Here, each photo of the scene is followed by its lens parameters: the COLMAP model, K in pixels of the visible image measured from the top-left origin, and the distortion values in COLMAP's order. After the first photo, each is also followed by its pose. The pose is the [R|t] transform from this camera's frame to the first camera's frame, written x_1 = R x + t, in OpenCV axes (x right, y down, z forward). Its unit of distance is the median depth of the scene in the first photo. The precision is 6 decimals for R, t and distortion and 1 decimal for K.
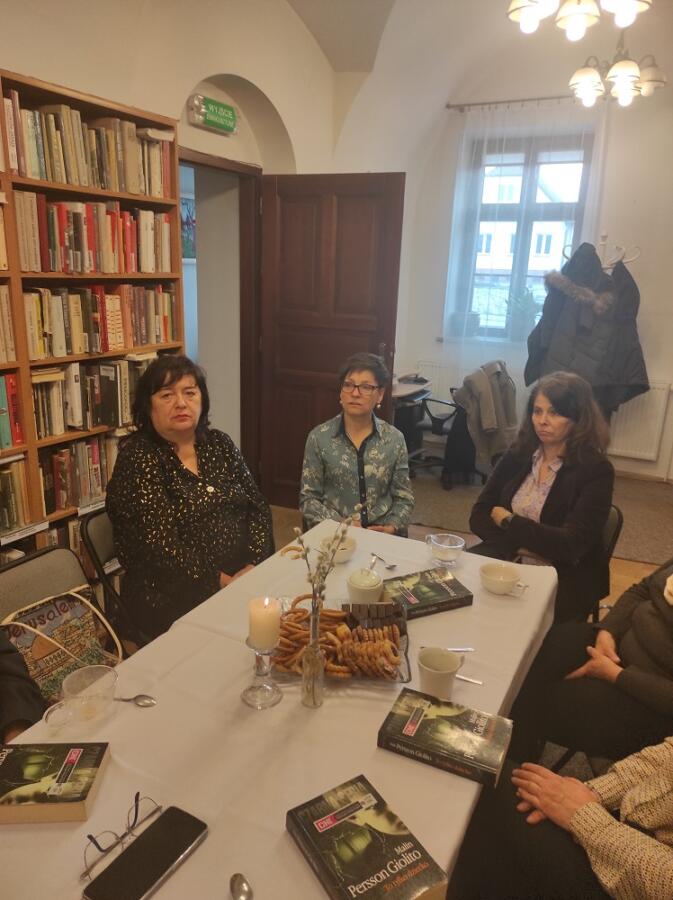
lens RADIAL K [[666.8, 0, 327.3], [0, 666.8, 455.6], [0, 0, 1]] dist [0.033807, -0.022148]
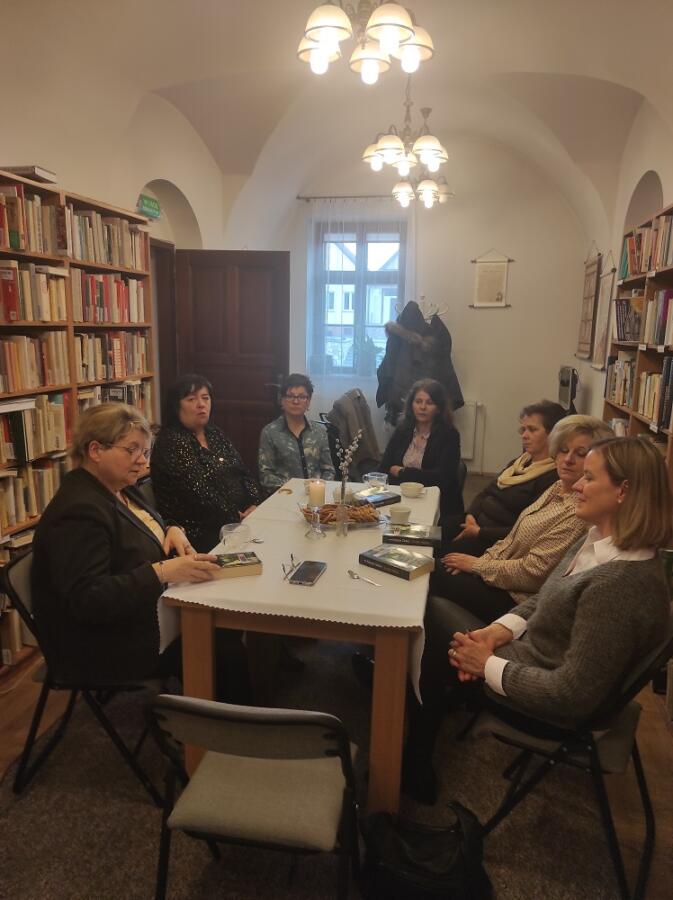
lens RADIAL K [[666.8, 0, 338.1], [0, 666.8, 445.5], [0, 0, 1]] dist [0.033807, -0.022148]
pose [[0.959888, -0.061449, 0.273569, -0.273198], [0.086656, 0.992938, -0.081021, 0.133882], [-0.266658, 0.101478, 0.958434, -0.433776]]
